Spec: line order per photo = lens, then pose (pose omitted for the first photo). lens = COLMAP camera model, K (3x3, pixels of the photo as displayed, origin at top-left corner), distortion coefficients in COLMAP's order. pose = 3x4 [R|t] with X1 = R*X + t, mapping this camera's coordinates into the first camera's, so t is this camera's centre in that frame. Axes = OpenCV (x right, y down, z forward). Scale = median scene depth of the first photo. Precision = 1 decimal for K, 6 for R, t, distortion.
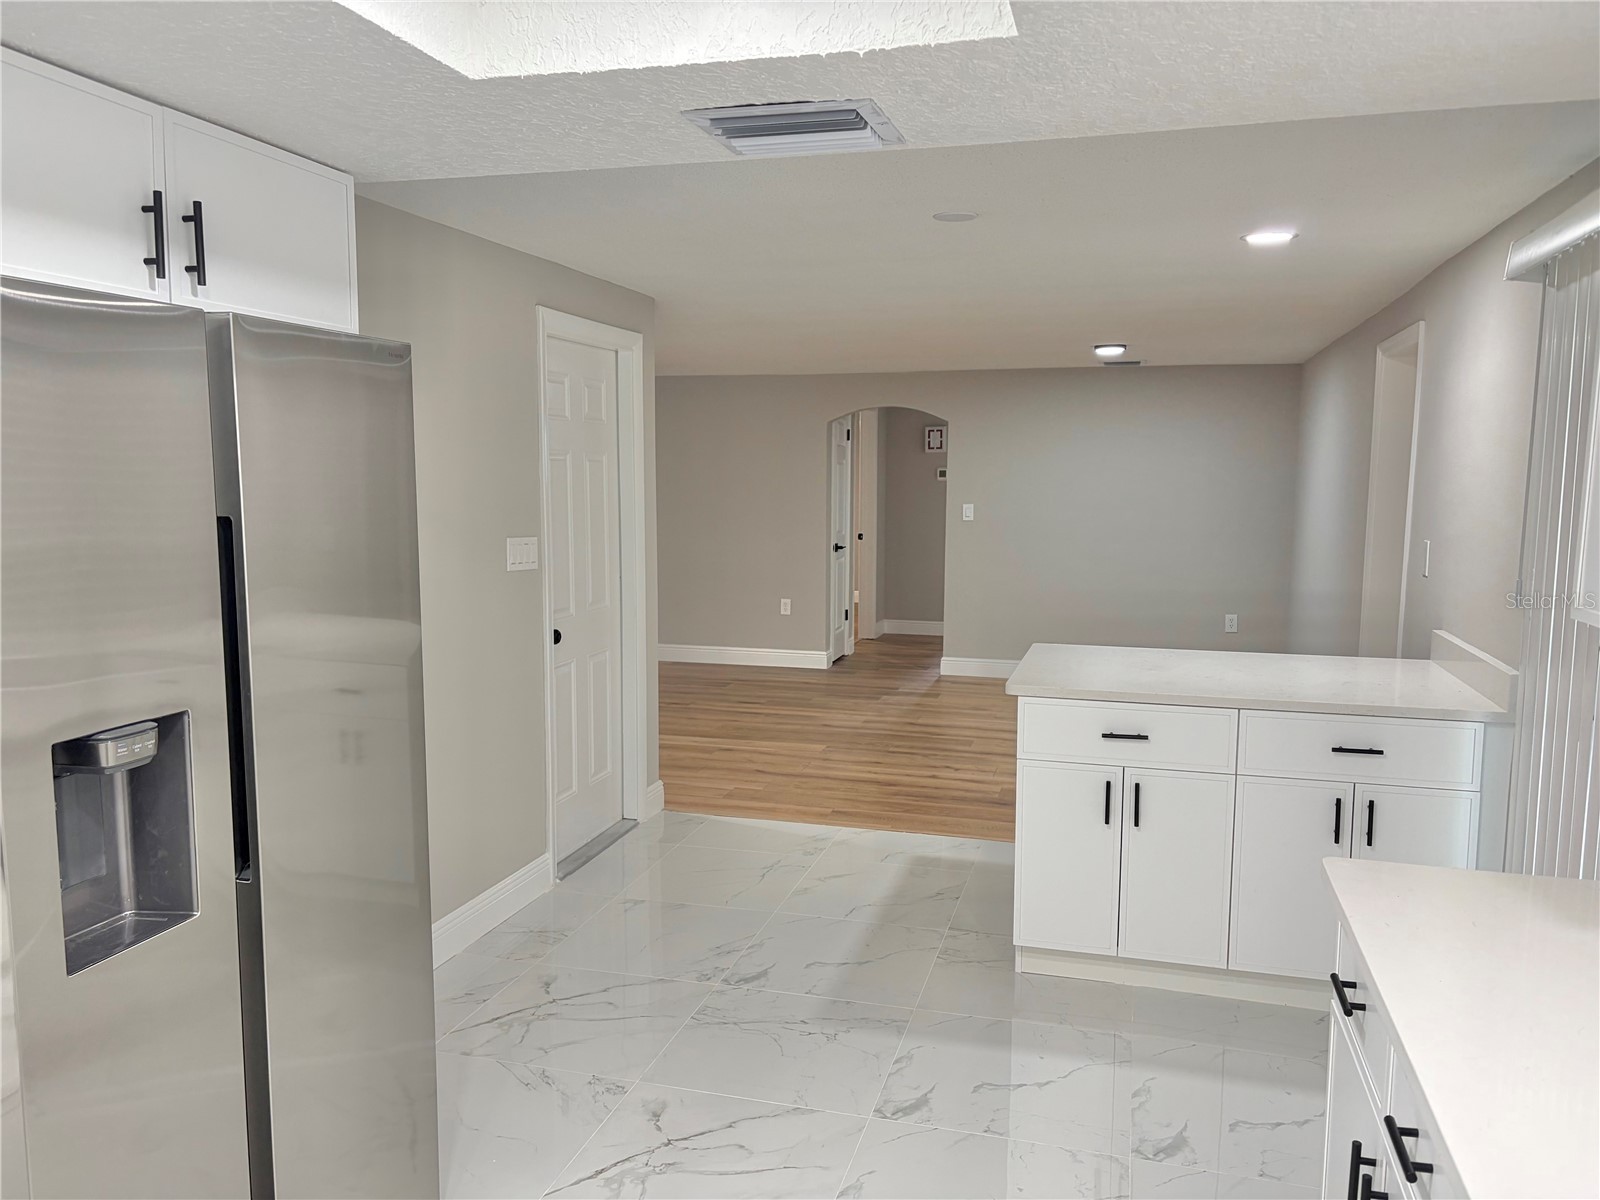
lens RADIAL K [[1204.0, 0, 799.3], [0, 1204.0, 601.8], [0, 0, 1]] dist [0.067635, -0.071593]
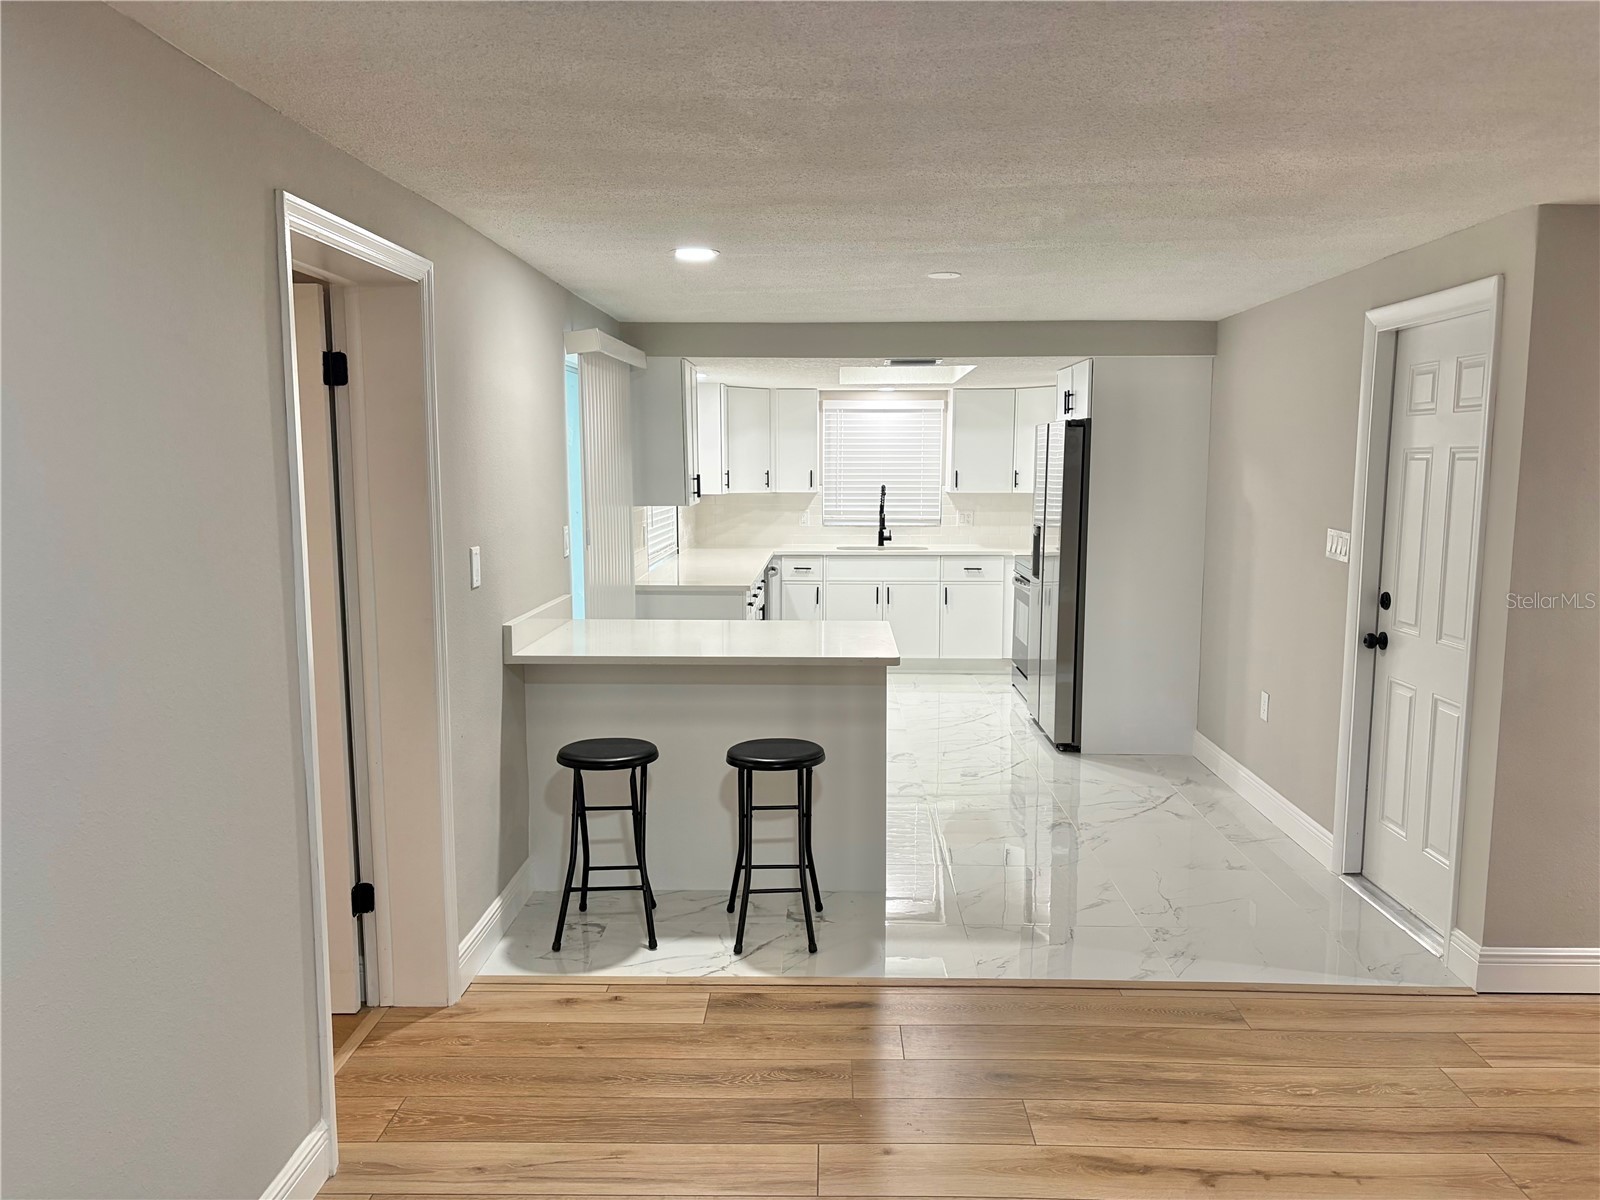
lens RADIAL K [[1204.0, 0, 811.8], [0, 1204.0, 612.8], [0, 0, 1]] dist [0.067635, -0.071593]
pose [[-0.966970, 0.023136, -0.253837, 0.360718], [-0.036857, 0.972714, 0.229062, -0.150663], [0.252211, 0.230852, -0.939733, 1.348953]]
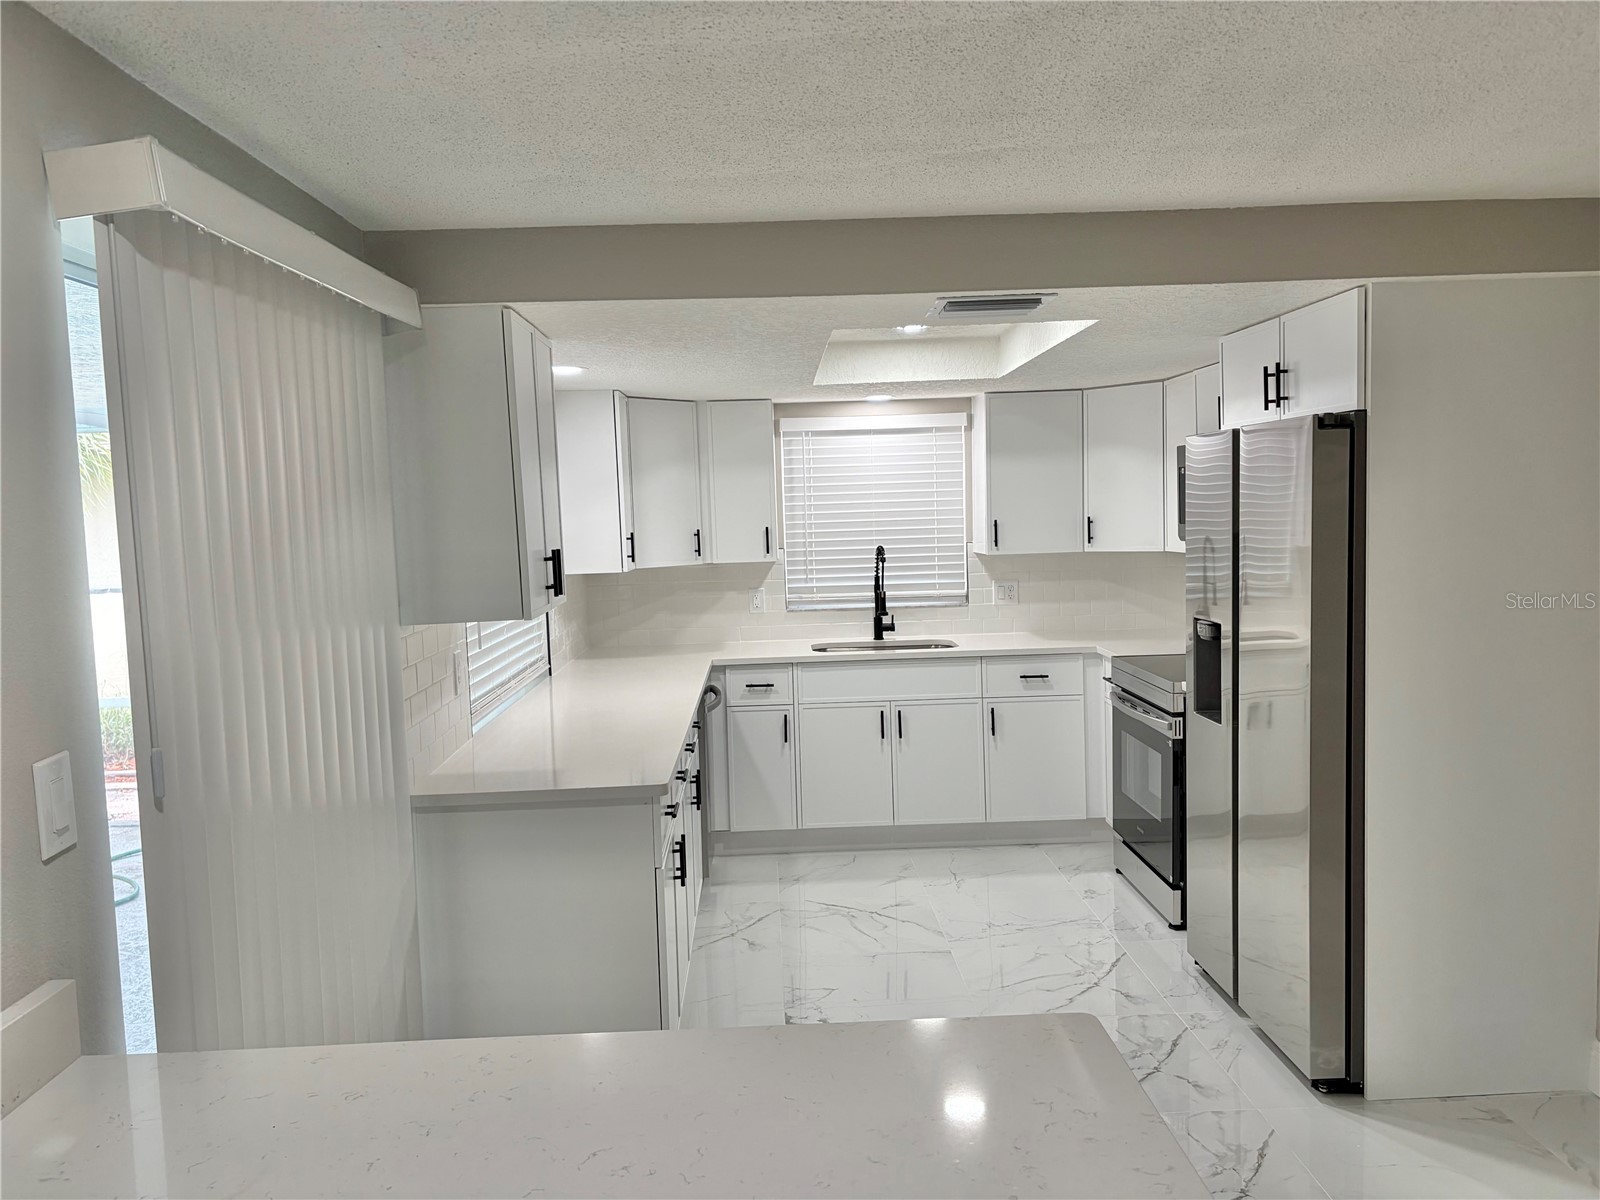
lens RADIAL K [[1204.0, 0, 805.9], [0, 1204.0, 589.3], [0, 0, 1]] dist [0.067635, -0.071593]
pose [[-0.952179, 0.042790, -0.302529, 0.237154], [-0.010252, 0.985113, 0.171602, -0.094548], [0.305368, 0.166497, -0.937565, 0.808489]]
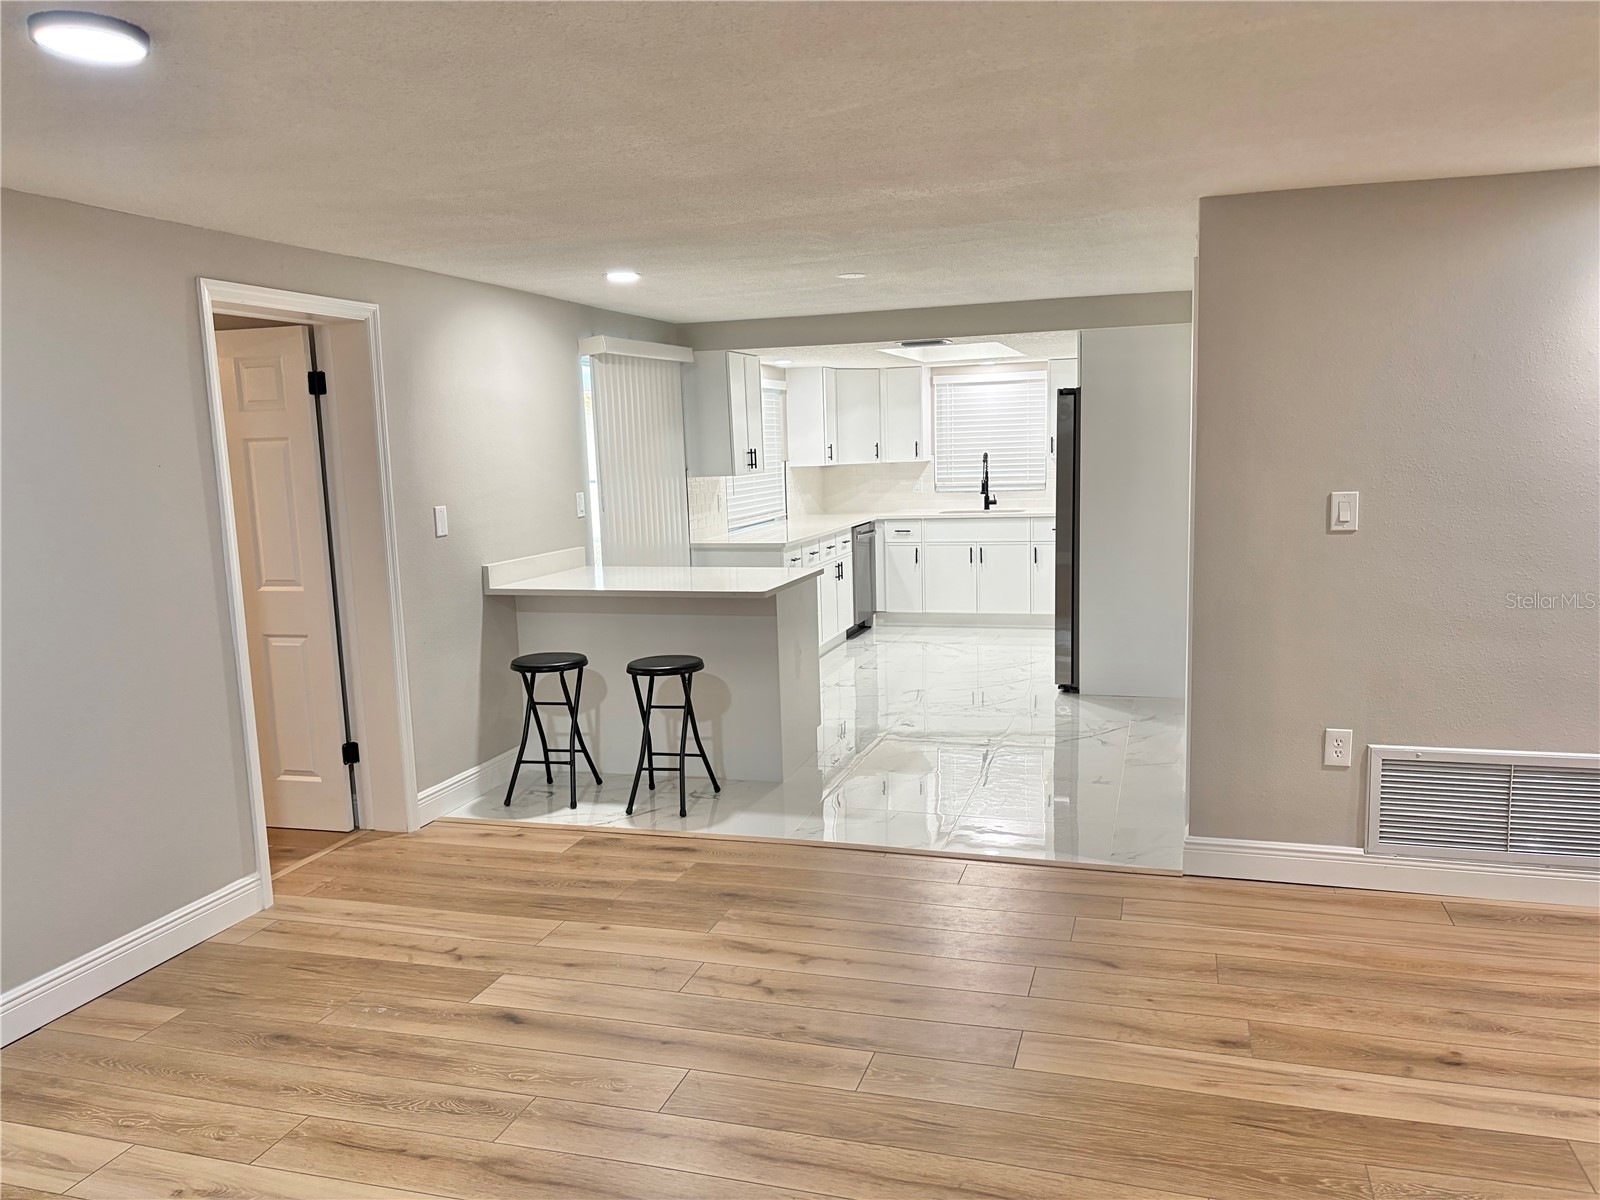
lens RADIAL K [[1204.0, 0, 805.0], [0, 1204.0, 609.3], [0, 0, 1]] dist [0.067635, -0.071593]
pose [[-0.999499, 0.019429, 0.024976, 0.094695], [0.025028, 0.968367, 0.248272, -0.170120], [-0.019362, 0.248773, -0.968368, 1.552204]]
